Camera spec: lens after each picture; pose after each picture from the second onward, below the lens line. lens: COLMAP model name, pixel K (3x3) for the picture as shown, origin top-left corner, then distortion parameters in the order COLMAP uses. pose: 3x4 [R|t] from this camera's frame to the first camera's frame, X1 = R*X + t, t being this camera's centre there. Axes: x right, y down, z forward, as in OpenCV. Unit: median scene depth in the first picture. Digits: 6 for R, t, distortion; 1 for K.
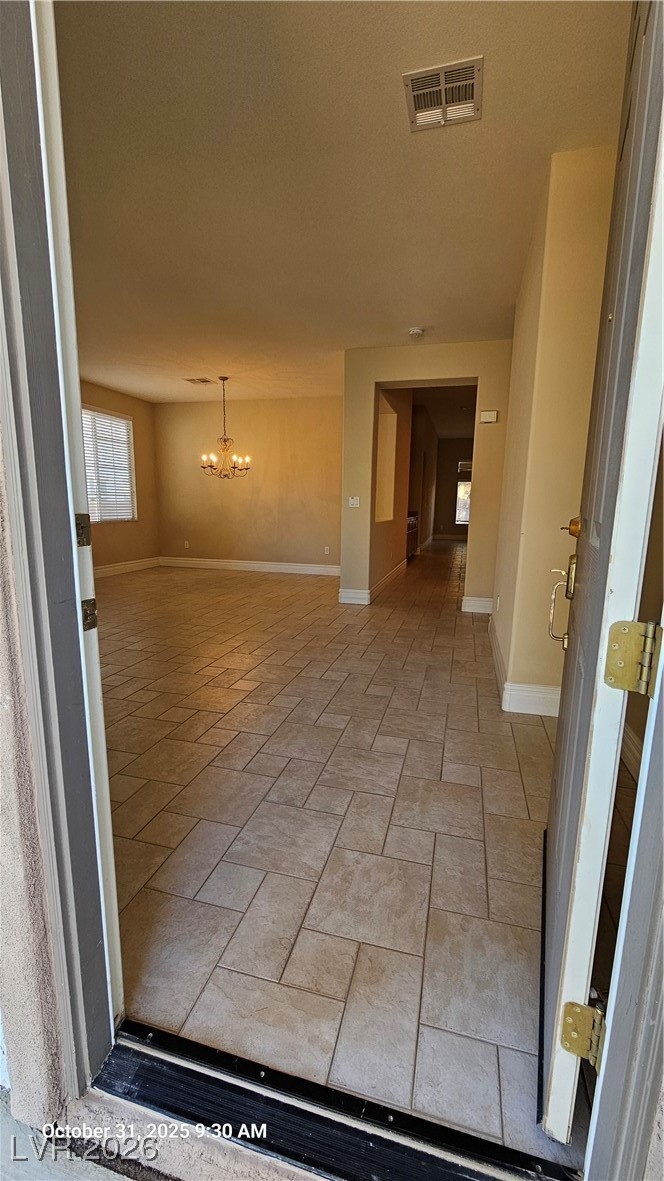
lens RADIAL K [[485.3, 0, 334.2], [0, 485.3, 595.2], [0, 0, 1]] dist [0.001726, 0.000647]
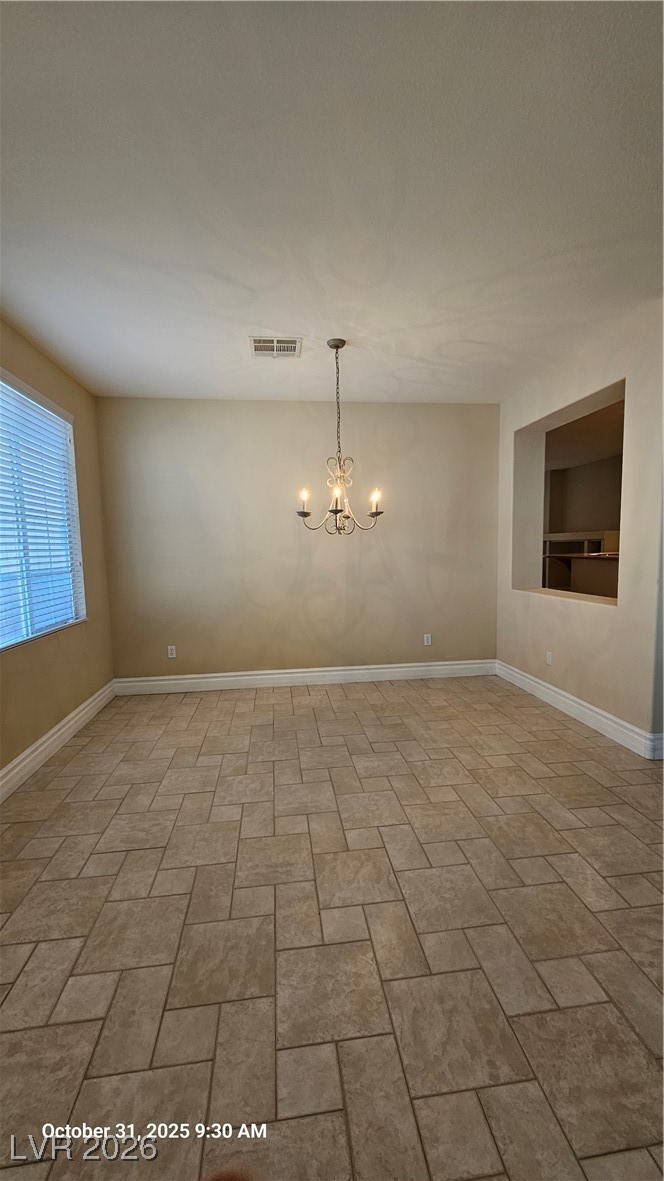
lens RADIAL K [[485.3, 0, 326.1], [0, 485.3, 594.8], [0, 0, 1]] dist [0.001726, 0.000647]
pose [[0.932647, -0.074480, 0.353019, -0.416979], [0.106433, 0.991713, -0.071957, -0.137963], [-0.344734, 0.104684, 0.932845, 0.522866]]
